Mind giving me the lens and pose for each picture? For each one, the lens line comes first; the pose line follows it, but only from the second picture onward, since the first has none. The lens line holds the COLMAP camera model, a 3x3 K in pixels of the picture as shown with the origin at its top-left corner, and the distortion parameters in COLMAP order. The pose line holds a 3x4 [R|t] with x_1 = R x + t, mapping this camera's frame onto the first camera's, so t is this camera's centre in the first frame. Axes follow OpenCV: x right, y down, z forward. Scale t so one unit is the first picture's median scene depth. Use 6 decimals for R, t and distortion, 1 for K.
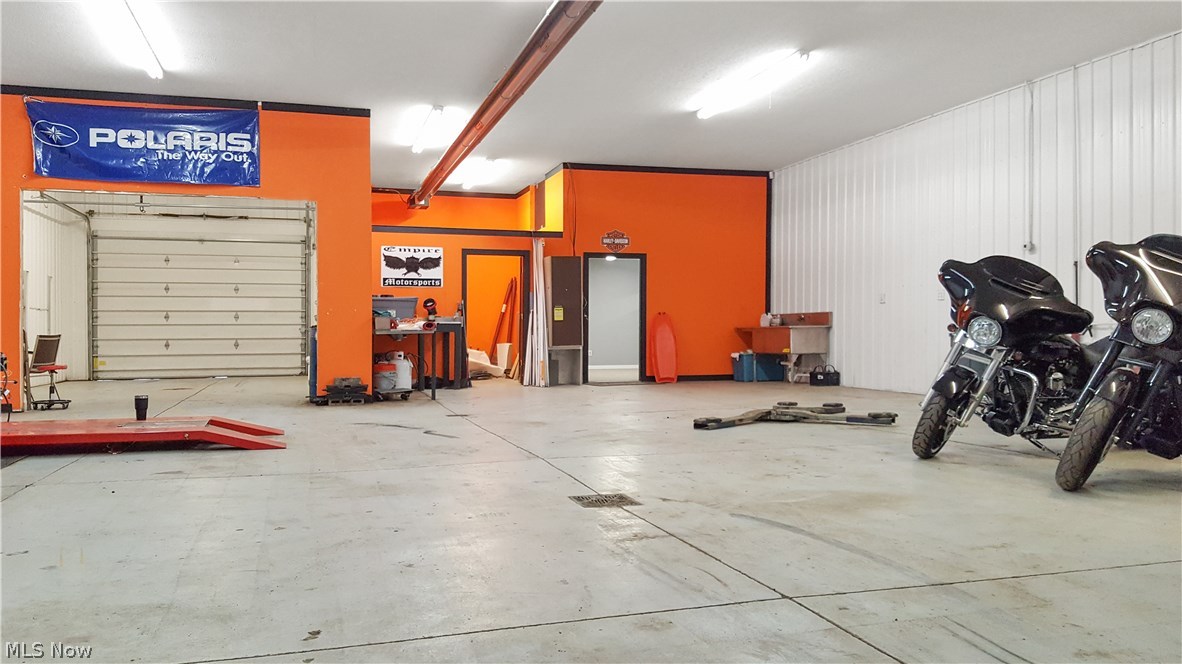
lens RADIAL K [[894.1, 0, 587.3], [0, 894.1, 339.6], [0, 0, 1]] dist [0.151371, -0.263130]
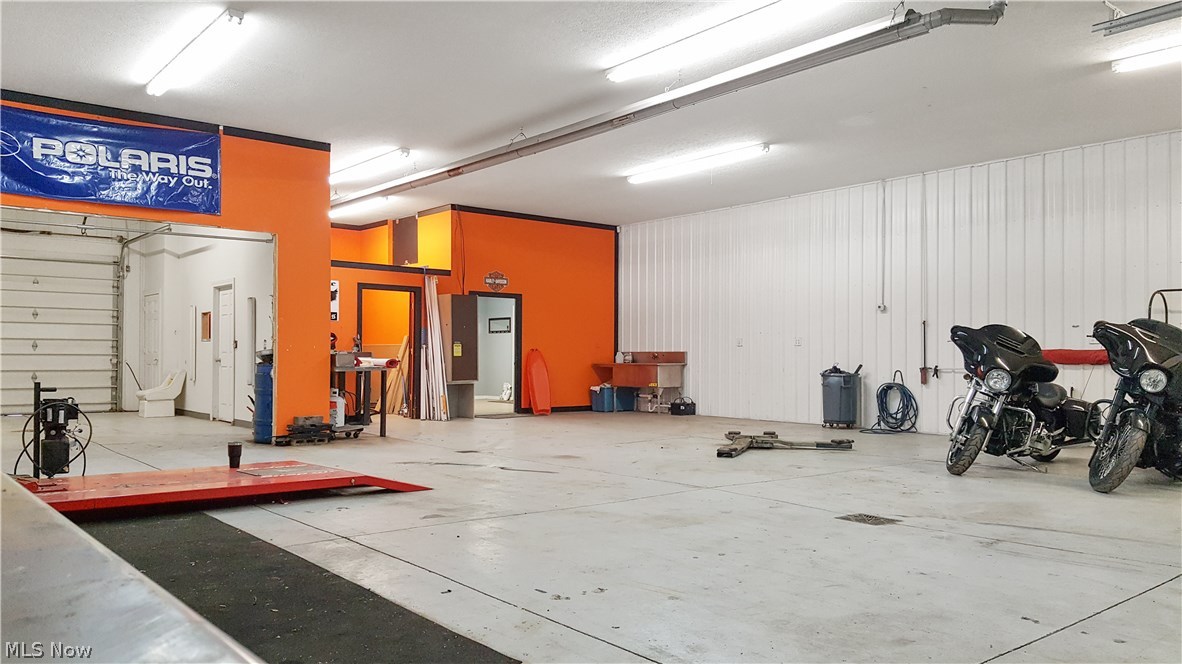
lens RADIAL K [[872.6, 0, 593.3], [0, 872.6, 349.1], [0, 0, 1]] dist [0.146298, -0.230639]
pose [[0.921209, 0.014185, 0.388810, -0.283365], [-0.007209, 0.999786, -0.019394, -0.011173], [-0.389002, 0.015063, 0.921114, 0.001873]]
